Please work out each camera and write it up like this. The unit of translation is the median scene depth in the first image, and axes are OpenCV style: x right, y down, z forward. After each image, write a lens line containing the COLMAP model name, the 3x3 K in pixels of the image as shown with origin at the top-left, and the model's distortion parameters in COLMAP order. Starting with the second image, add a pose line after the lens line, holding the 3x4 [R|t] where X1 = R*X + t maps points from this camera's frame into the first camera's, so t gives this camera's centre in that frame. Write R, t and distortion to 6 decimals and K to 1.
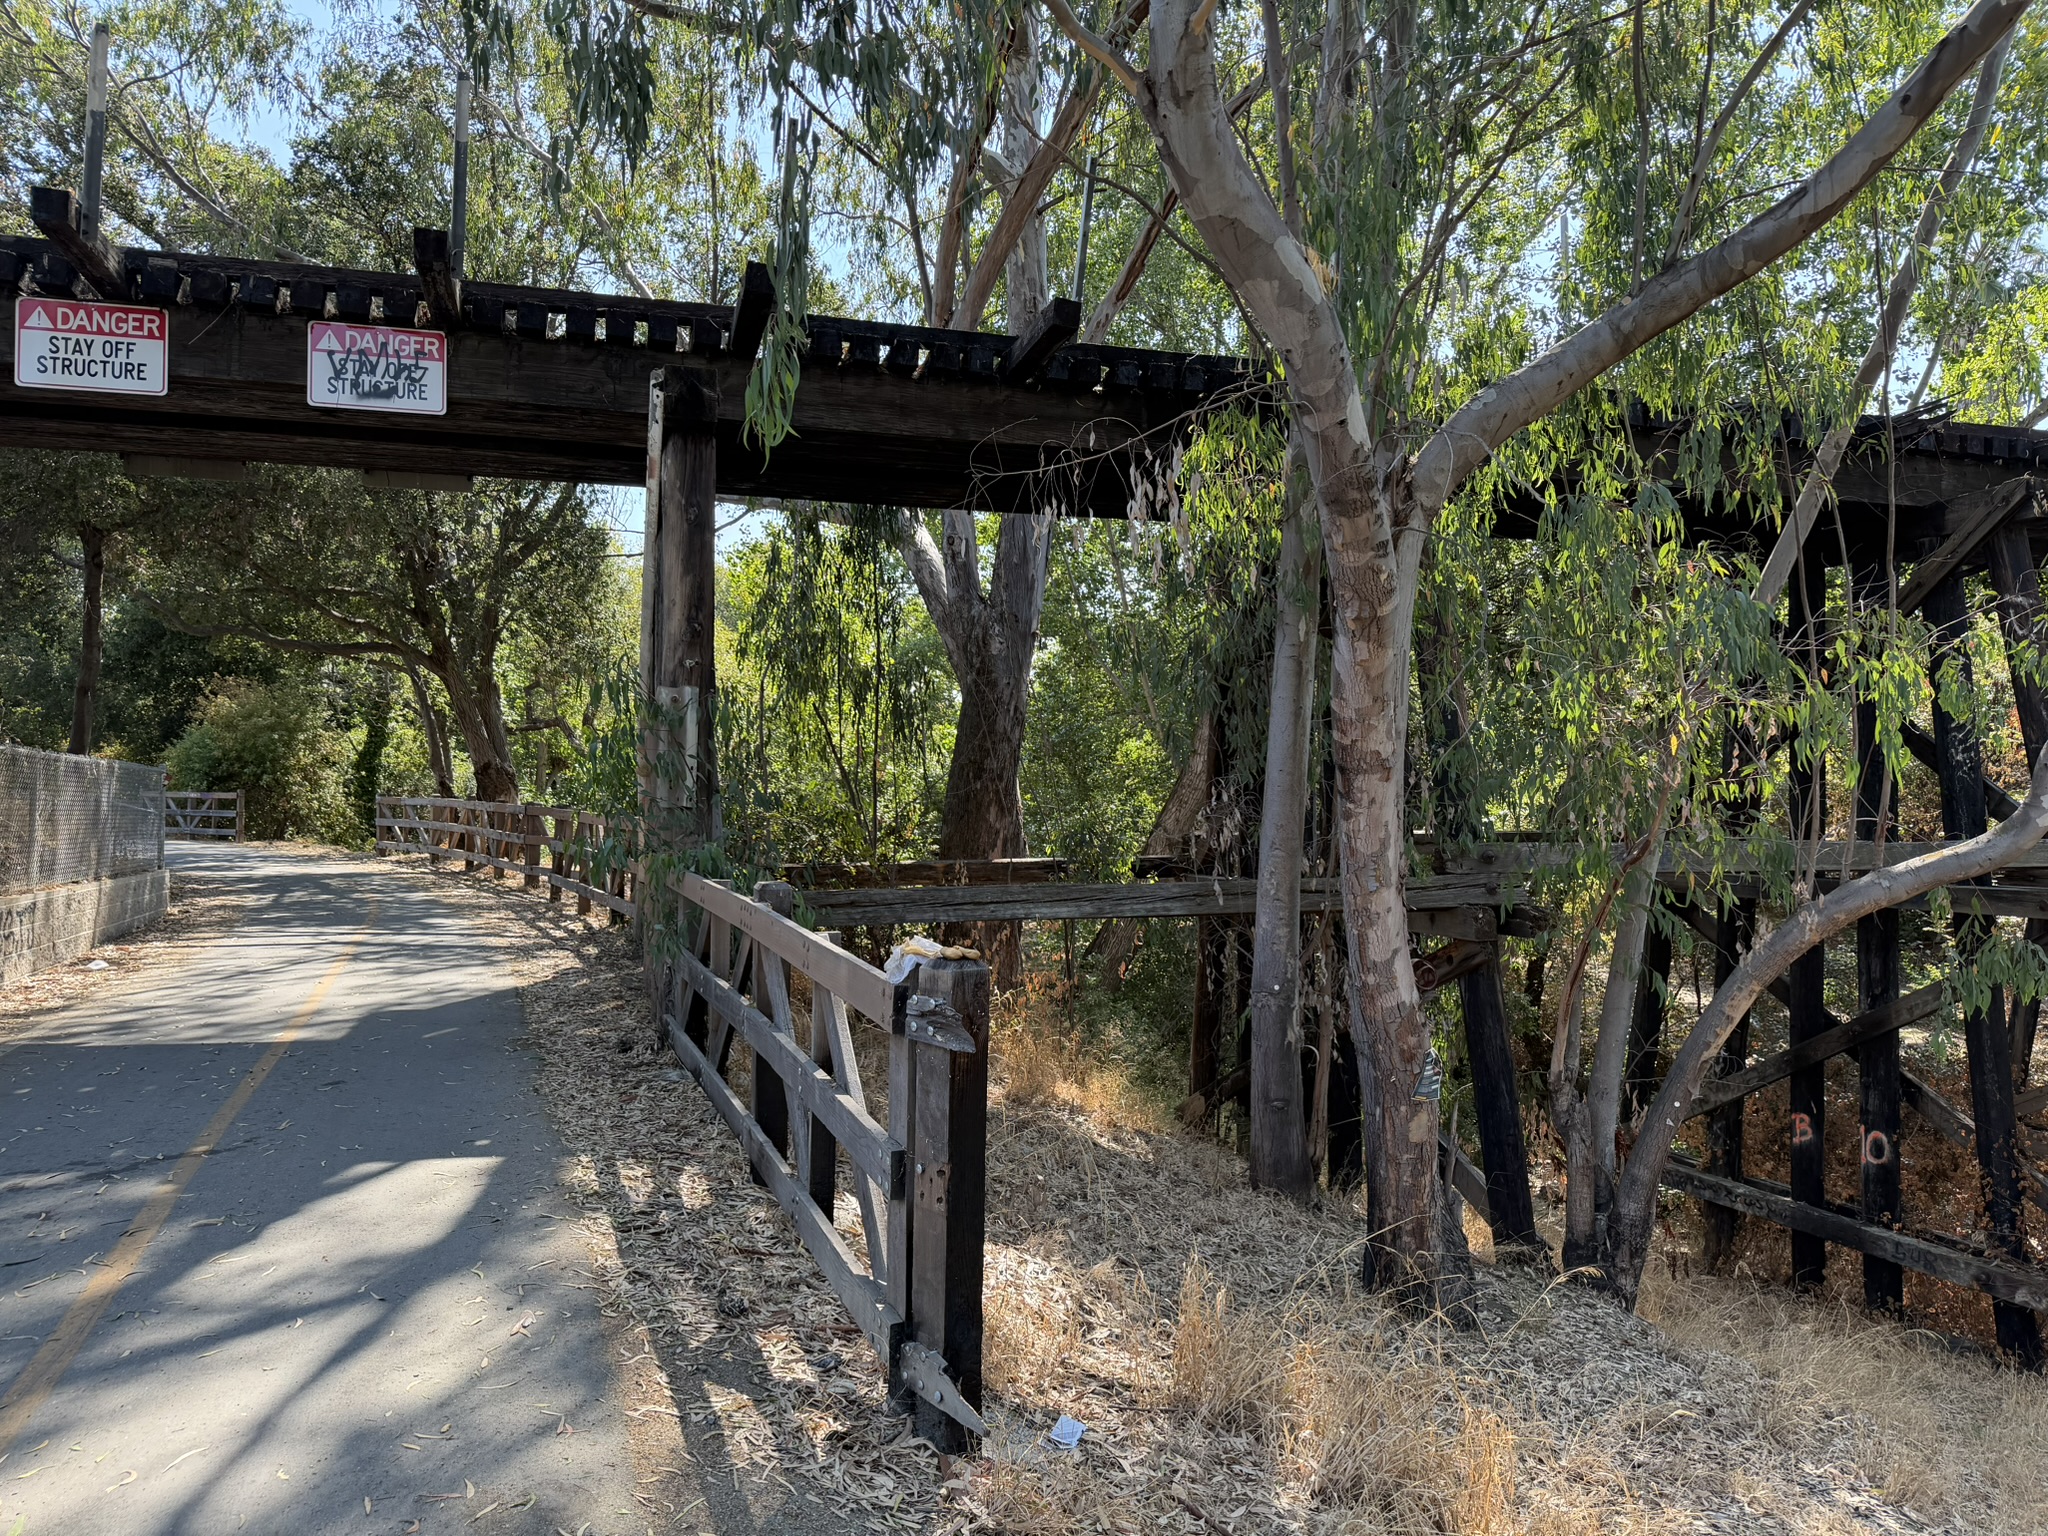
lens RADIAL K [[1411.6, 0, 1020.1], [0, 1411.6, 758.4], [0, 0, 1]] dist [0.008951, -0.029941]
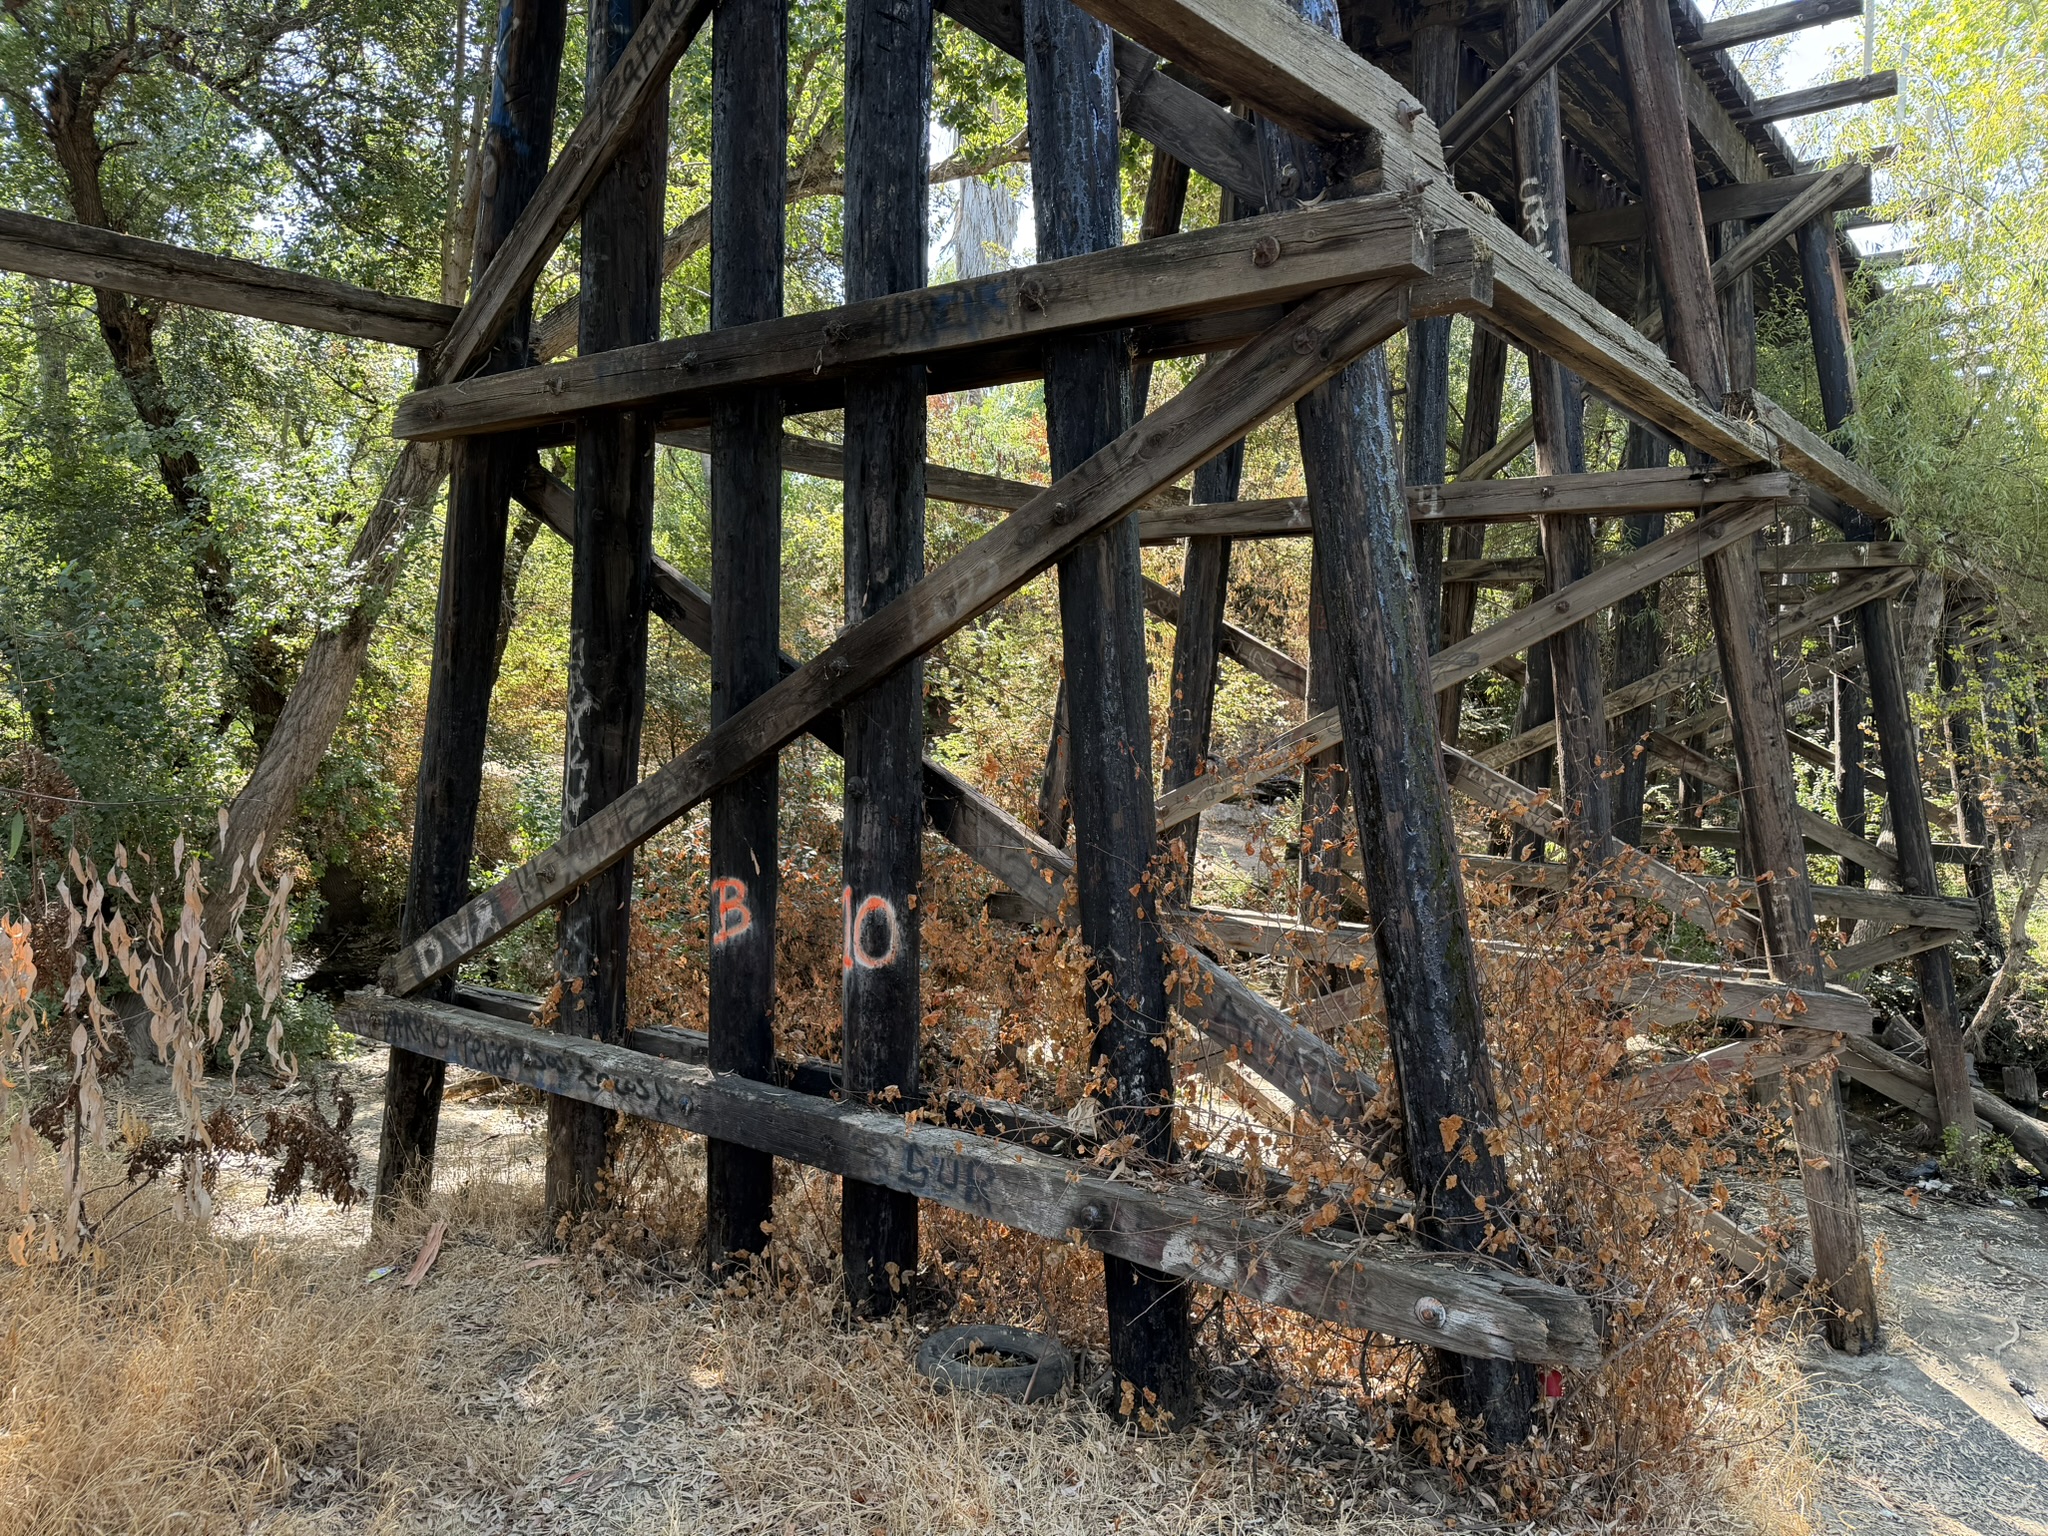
lens RADIAL K [[1411.6, 0, 1020.1], [0, 1411.6, 758.4], [0, 0, 1]] dist [0.008951, -0.029941]
pose [[0.806801, -0.021326, 0.590438, 0.385945], [-0.035153, 0.995845, 0.084003, 0.183480], [-0.589777, -0.088529, 0.802699, 0.624635]]
